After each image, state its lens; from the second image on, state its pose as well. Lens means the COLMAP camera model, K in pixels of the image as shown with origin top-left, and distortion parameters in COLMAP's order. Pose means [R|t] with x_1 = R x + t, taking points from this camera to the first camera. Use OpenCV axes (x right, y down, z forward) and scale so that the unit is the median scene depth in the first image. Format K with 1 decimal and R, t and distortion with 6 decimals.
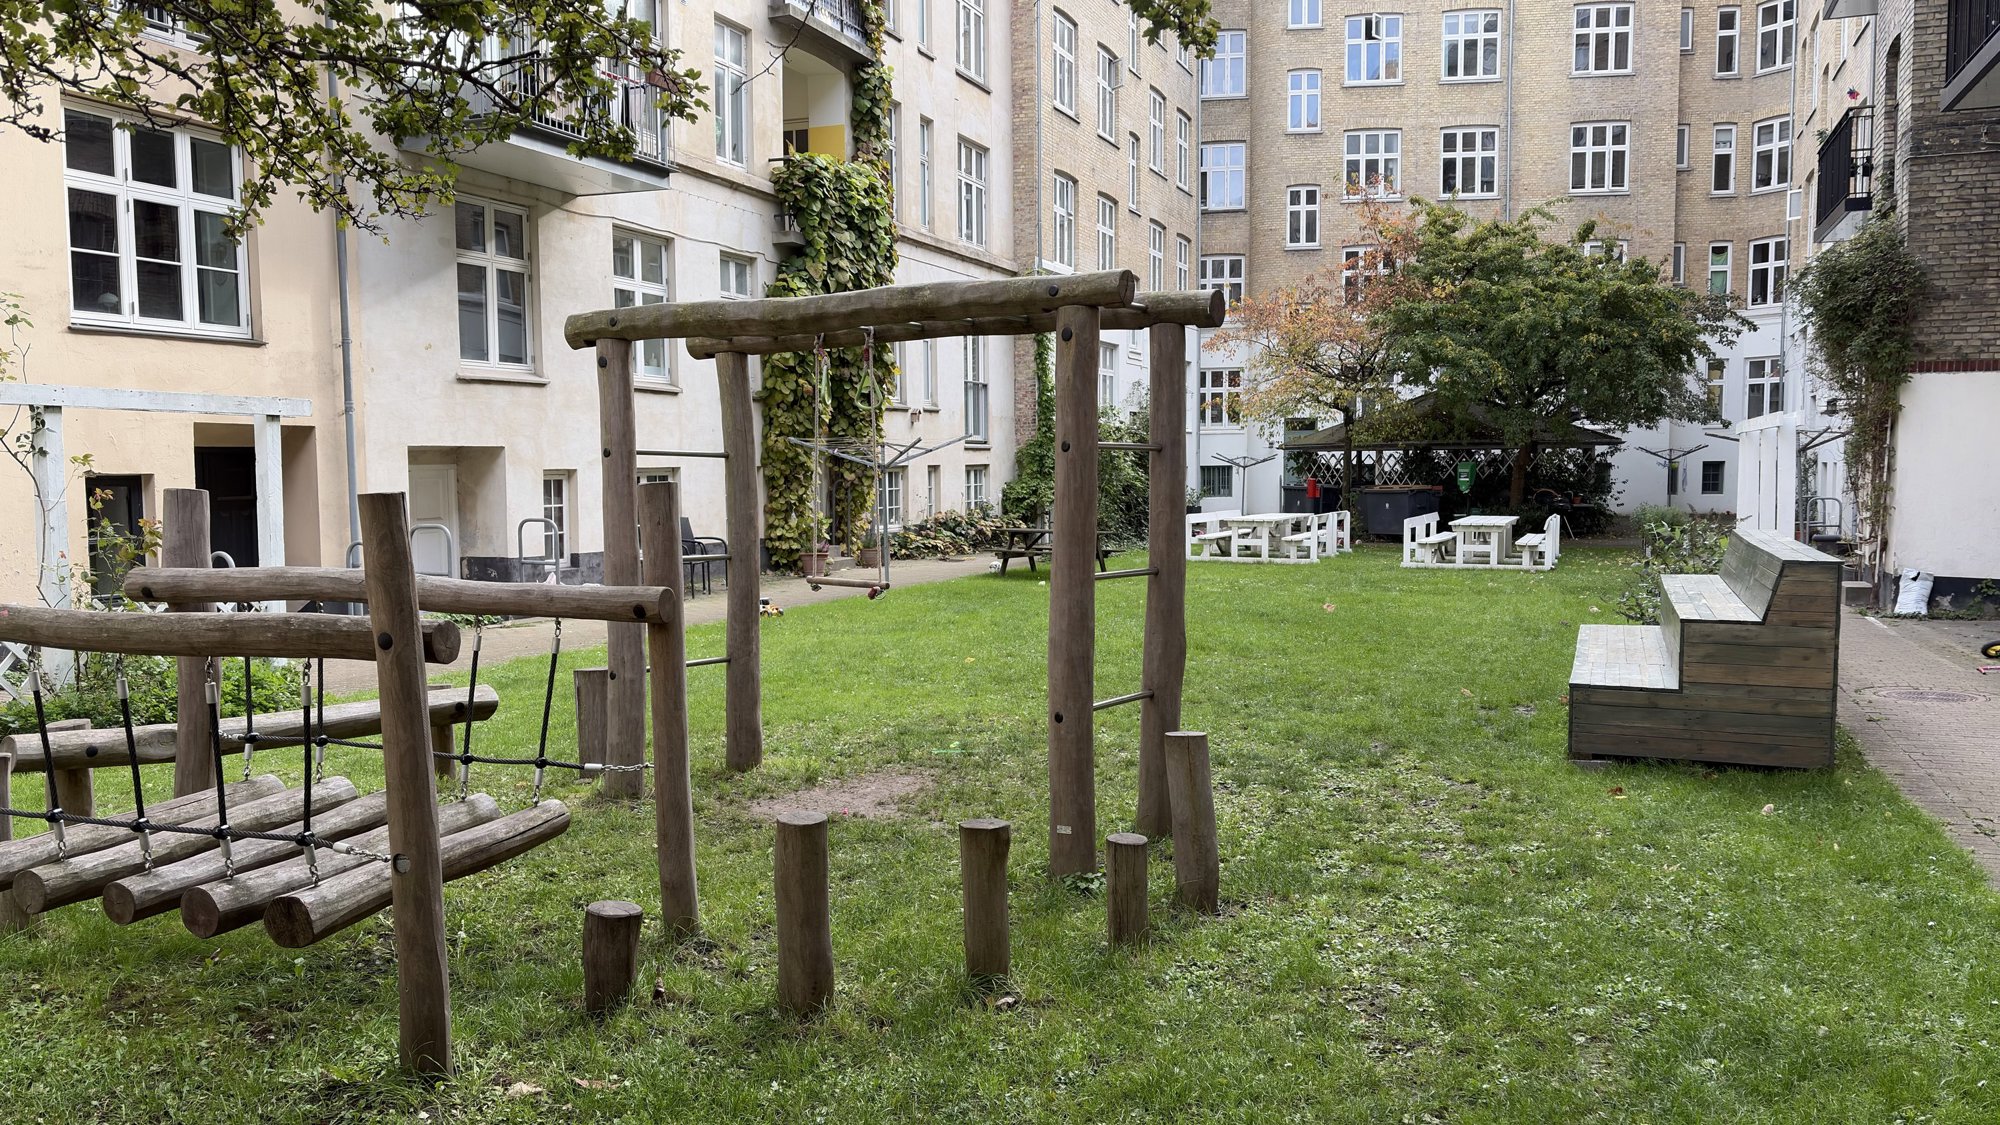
lens RADIAL K [[1473.0, 0, 1000.0], [0, 1473.0, 562.5], [0, 0, 1]] dist [0.056761, -0.064261]
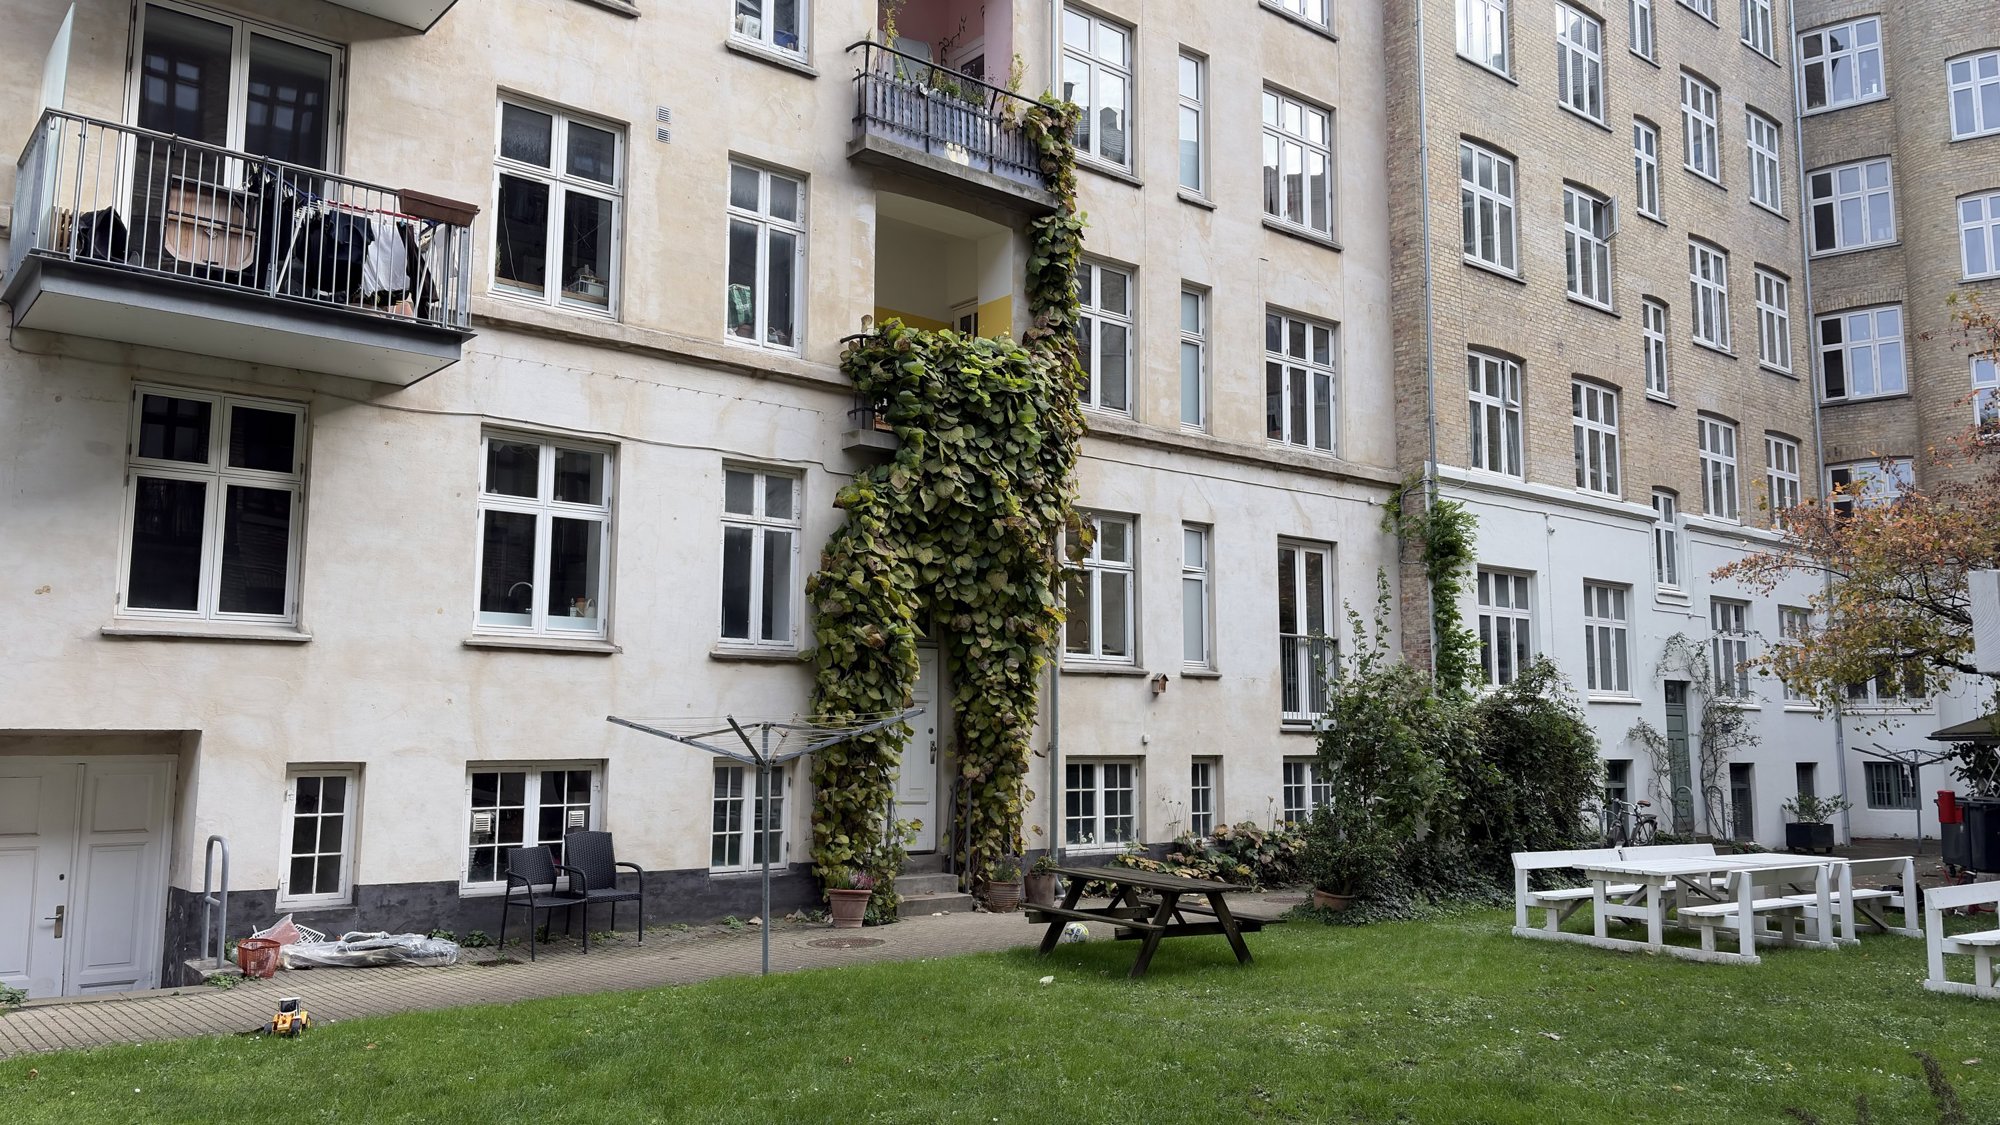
lens RADIAL K [[1473.0, 0, 1000.0], [0, 1473.0, 562.5], [0, 0, 1]] dist [0.056761, -0.064261]
pose [[0.875864, -0.048148, -0.480150, 0.236620], [-0.043400, 0.983118, -0.177752, -0.032641], [0.480602, 0.176525, 0.858988, 0.387725]]
